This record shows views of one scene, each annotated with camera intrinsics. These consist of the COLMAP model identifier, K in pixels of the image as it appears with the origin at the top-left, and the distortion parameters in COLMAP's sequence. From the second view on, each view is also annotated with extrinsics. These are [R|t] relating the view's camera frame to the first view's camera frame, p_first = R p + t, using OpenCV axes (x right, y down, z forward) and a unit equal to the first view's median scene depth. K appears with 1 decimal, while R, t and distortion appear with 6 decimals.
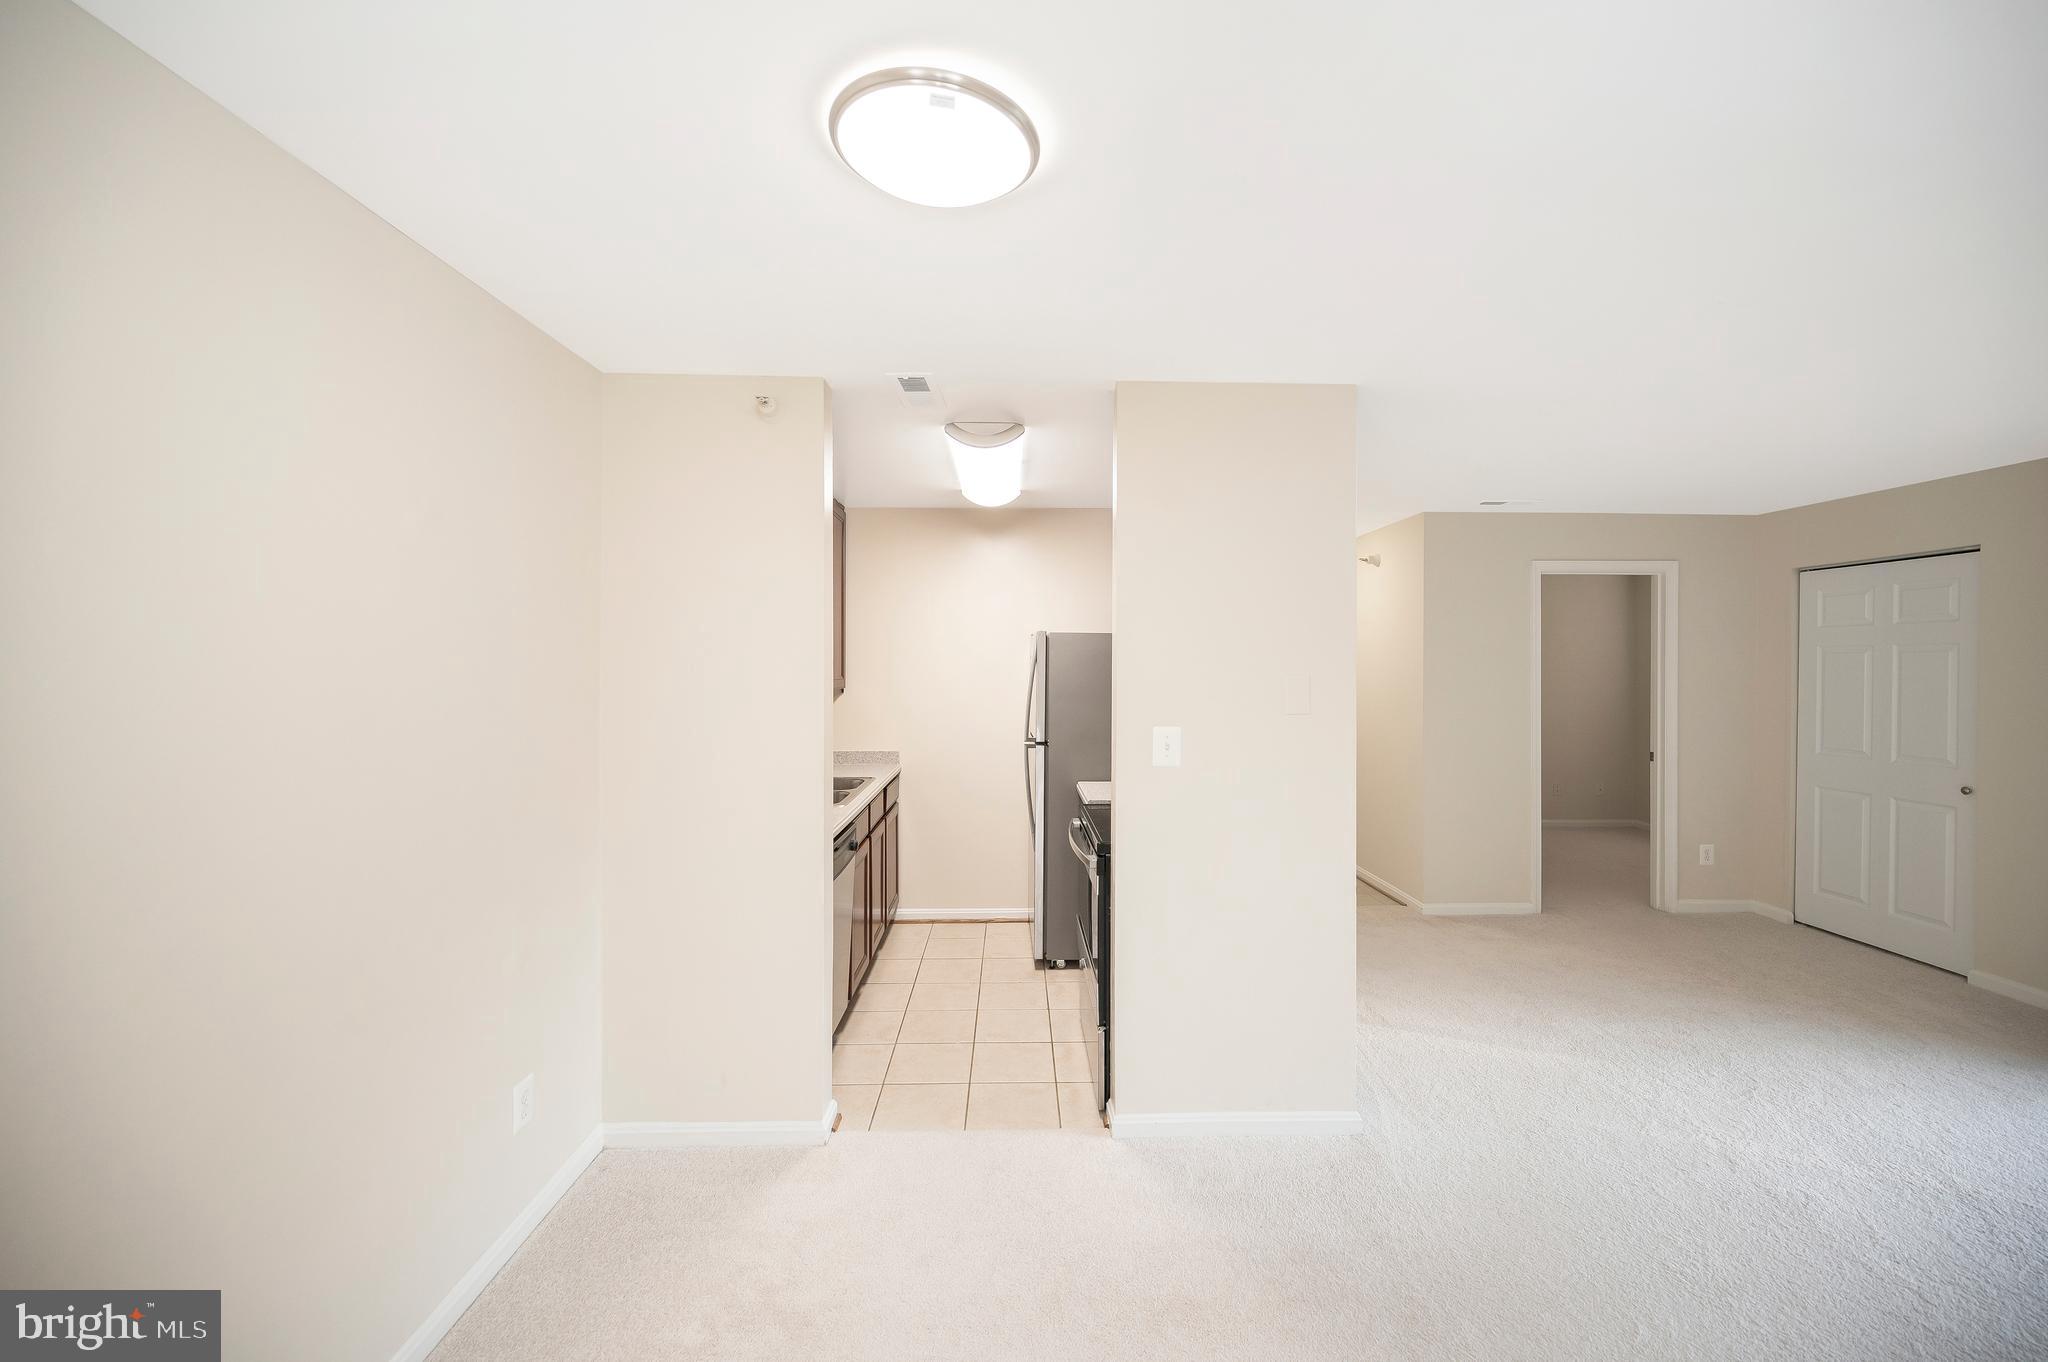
lens RADIAL K [[819.4, 0, 1028.9], [0, 819.4, 669.2], [0, 0, 1]] dist [0.001276, 0.000396]
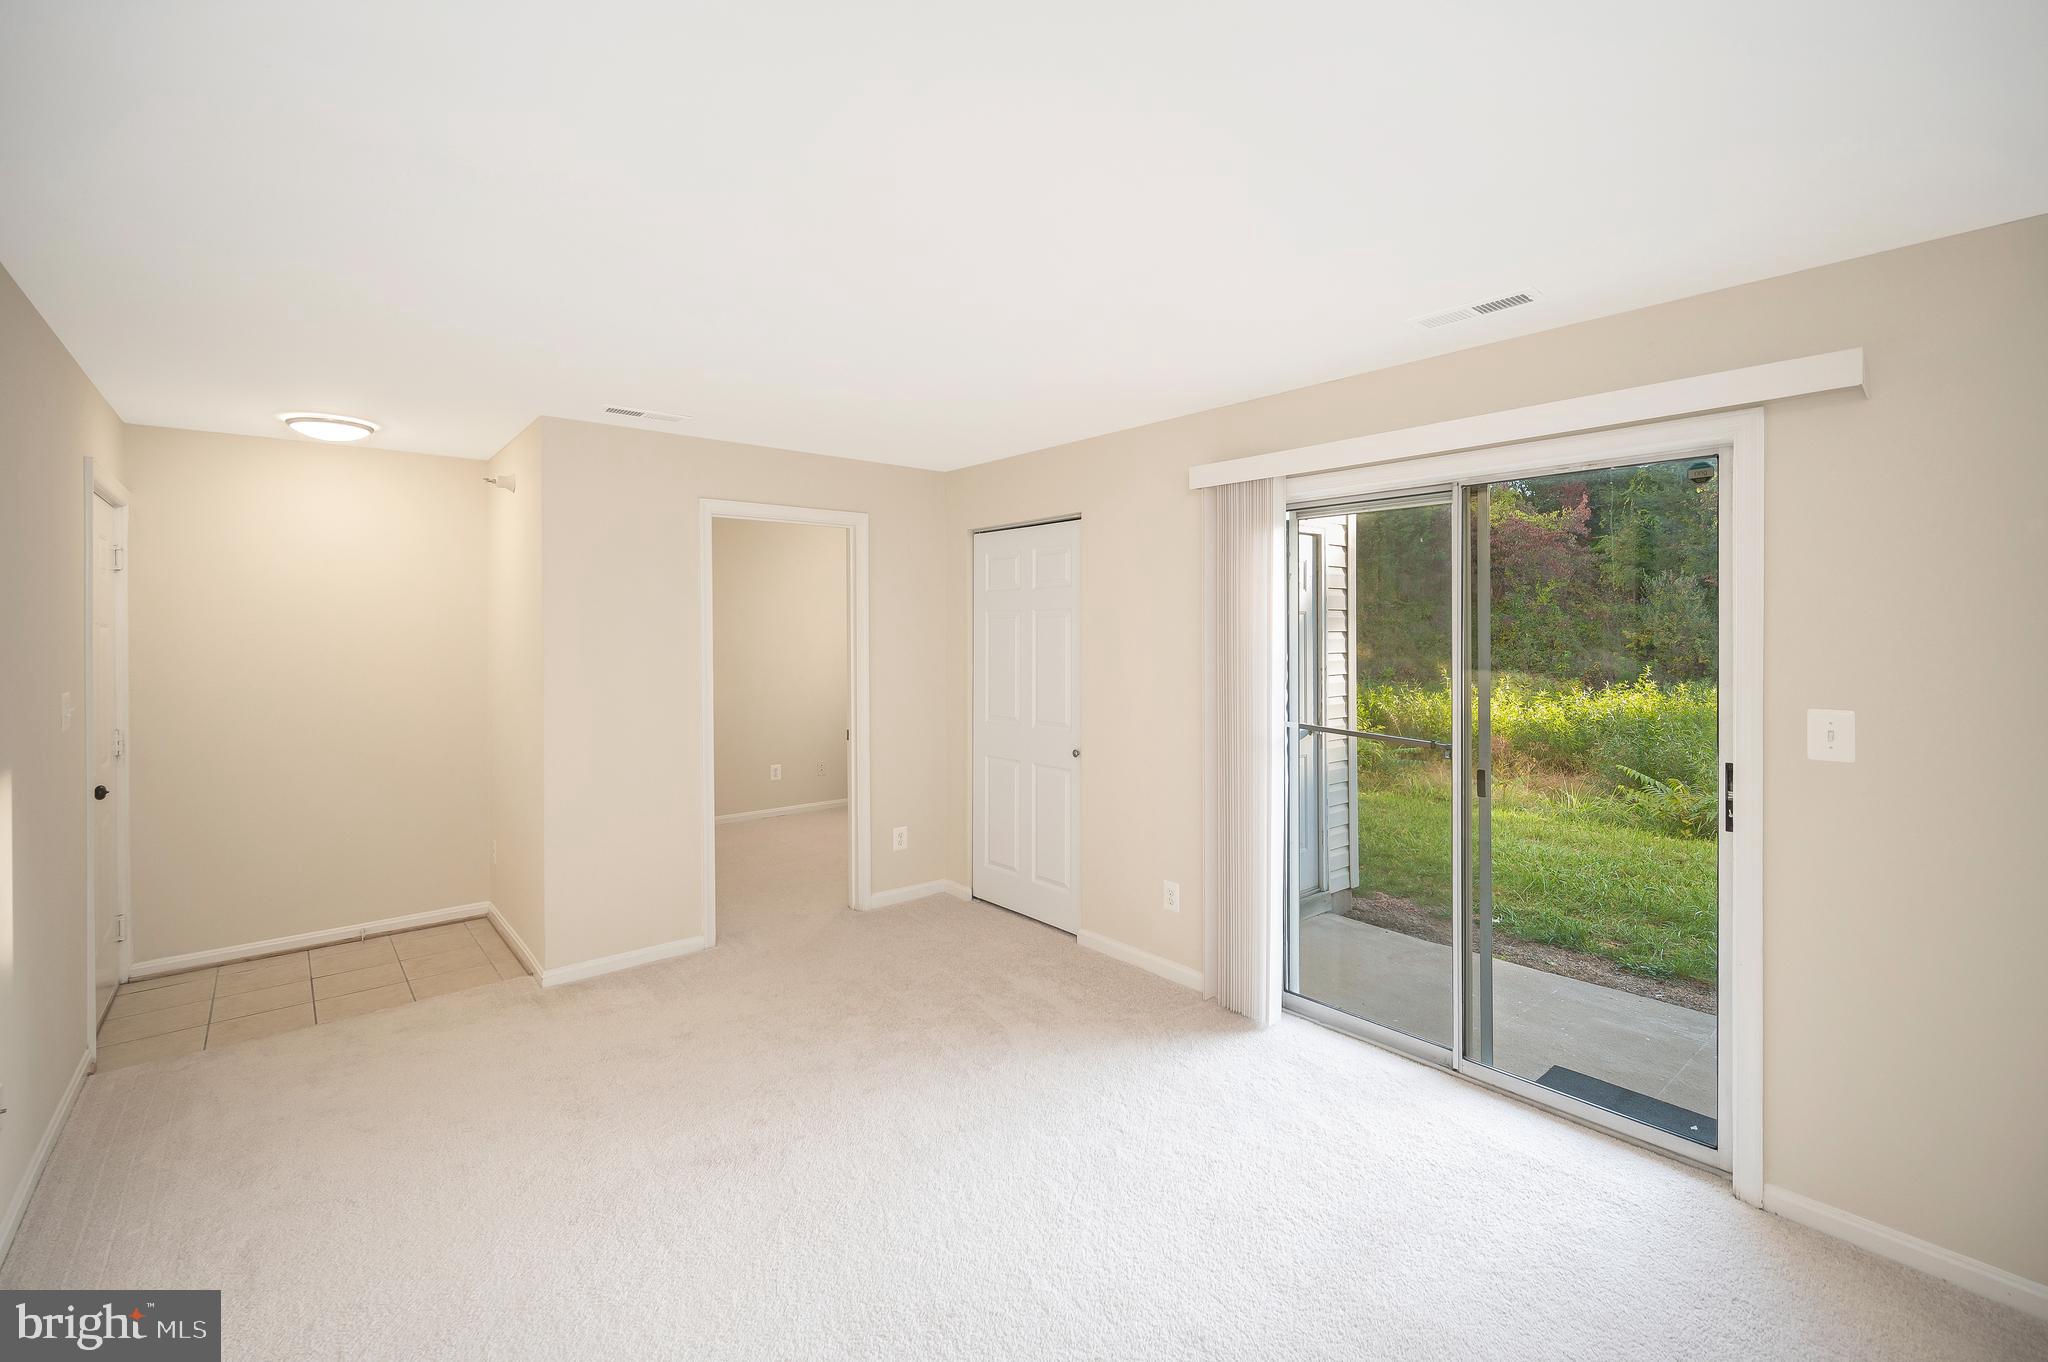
lens RADIAL K [[893.8, 0, 1029.9], [0, 893.8, 616.9], [0, 0, 1]] dist [0.000661, 0.000153]
pose [[0.780670, 0.004417, 0.624928, 0.331357], [0.005596, 0.999886, -0.014058, -0.004978], [-0.624918, 0.014472, 0.780556, 0.138279]]
